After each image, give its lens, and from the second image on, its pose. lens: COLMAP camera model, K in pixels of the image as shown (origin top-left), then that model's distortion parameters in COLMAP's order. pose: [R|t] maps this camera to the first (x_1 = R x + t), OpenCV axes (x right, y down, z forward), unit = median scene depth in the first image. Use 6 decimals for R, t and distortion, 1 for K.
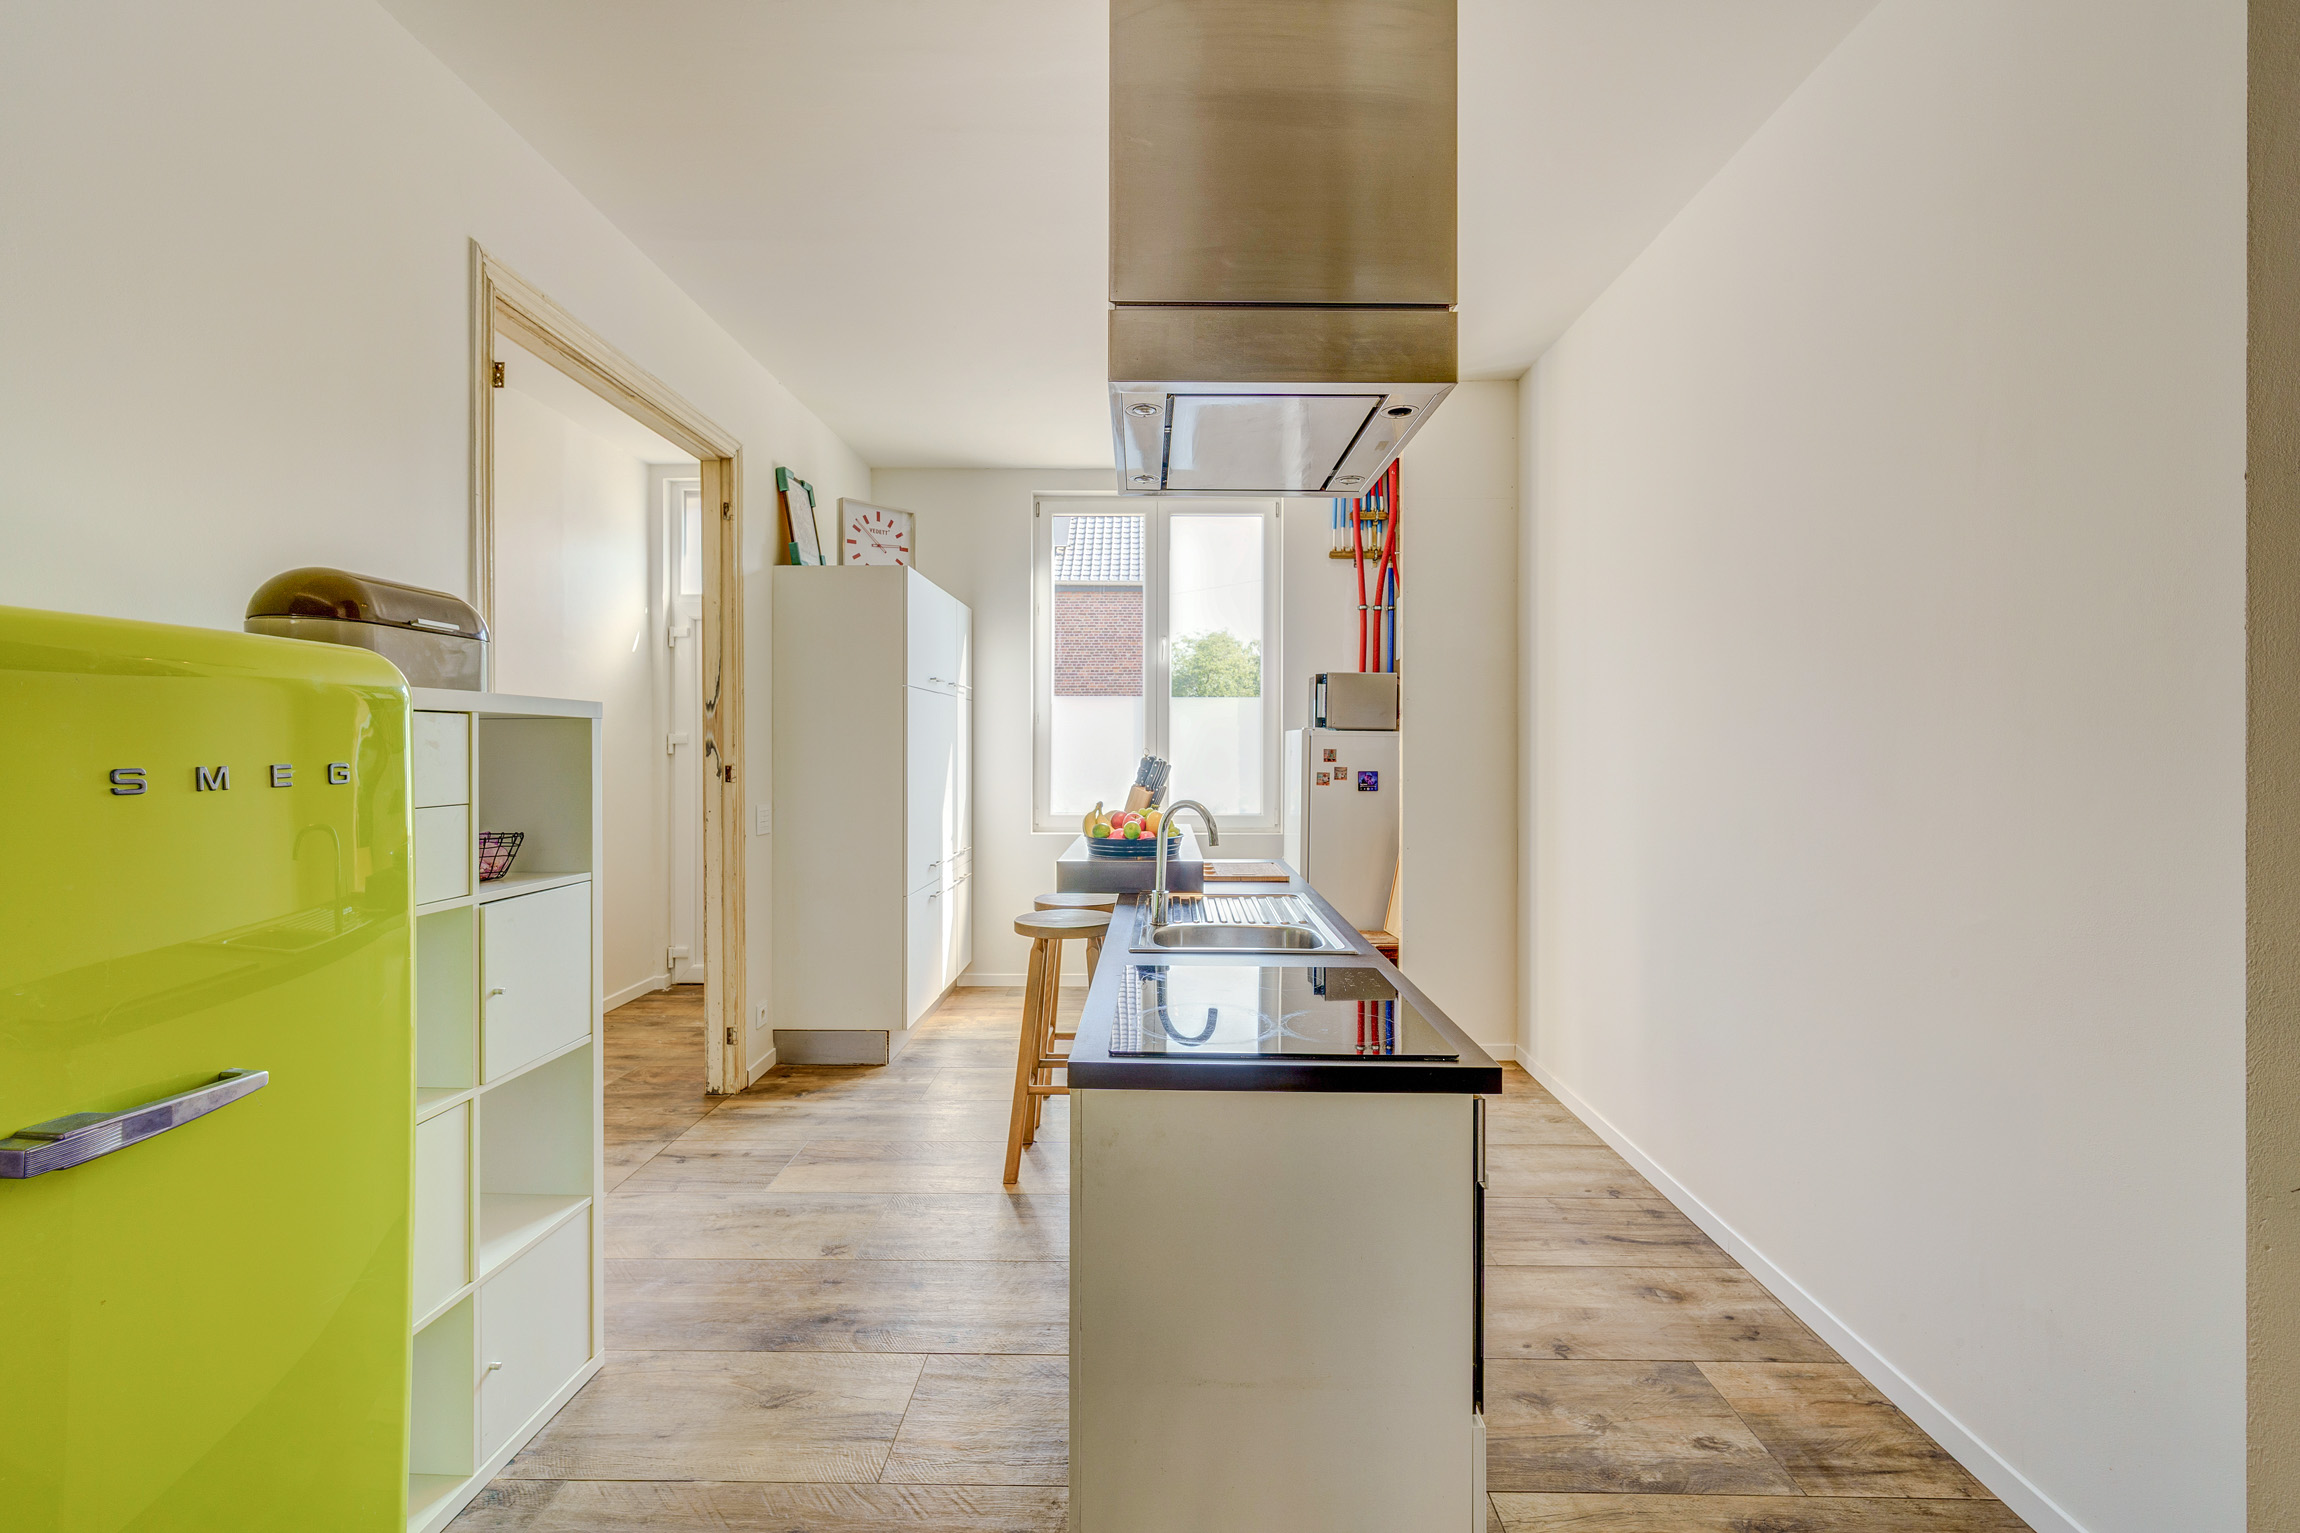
lens RADIAL K [[1018.5, 0, 1151.6], [0, 1018.5, 763.7], [0, 0, 1]] dist [-0.000088, -0.000027]
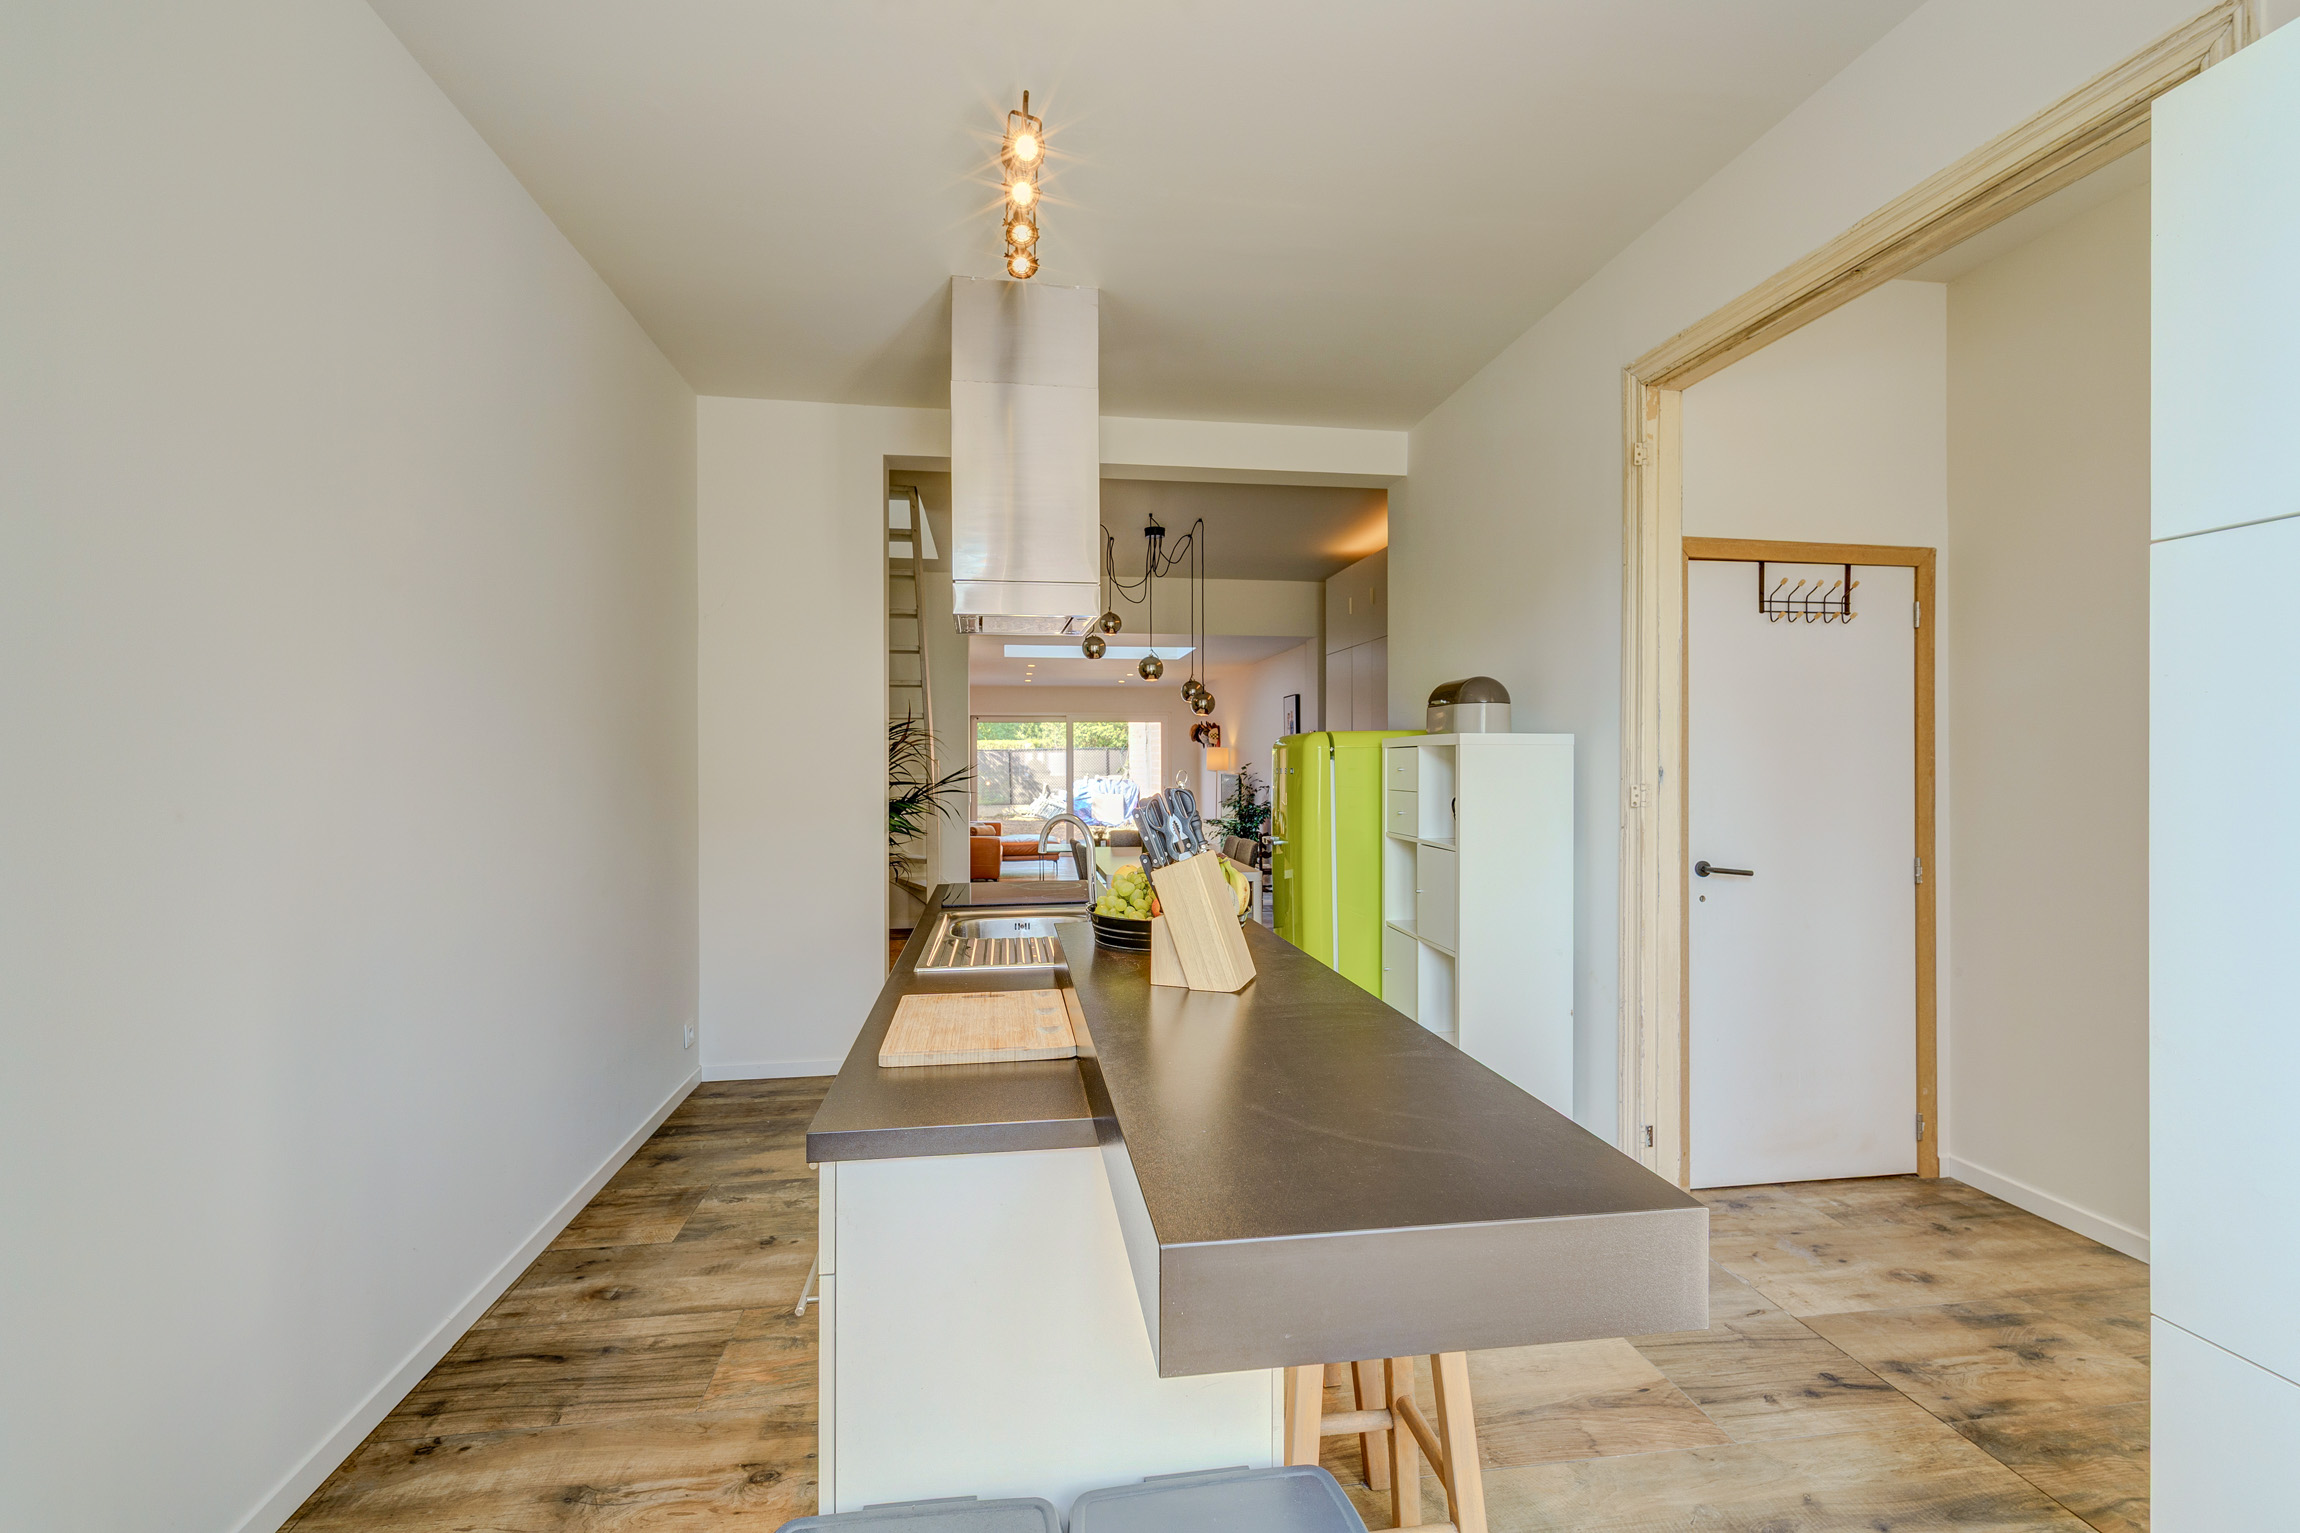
lens RADIAL K [[1018.5, 0, 1146.1], [0, 1018.5, 758.3], [0, 0, 1]] dist [-0.000088, -0.000027]
pose [[-0.988178, 0.002811, -0.153282, 0.109917], [0.000673, 0.999902, 0.014003, -0.037243], [0.153307, 0.013734, -0.988083, 1.960562]]
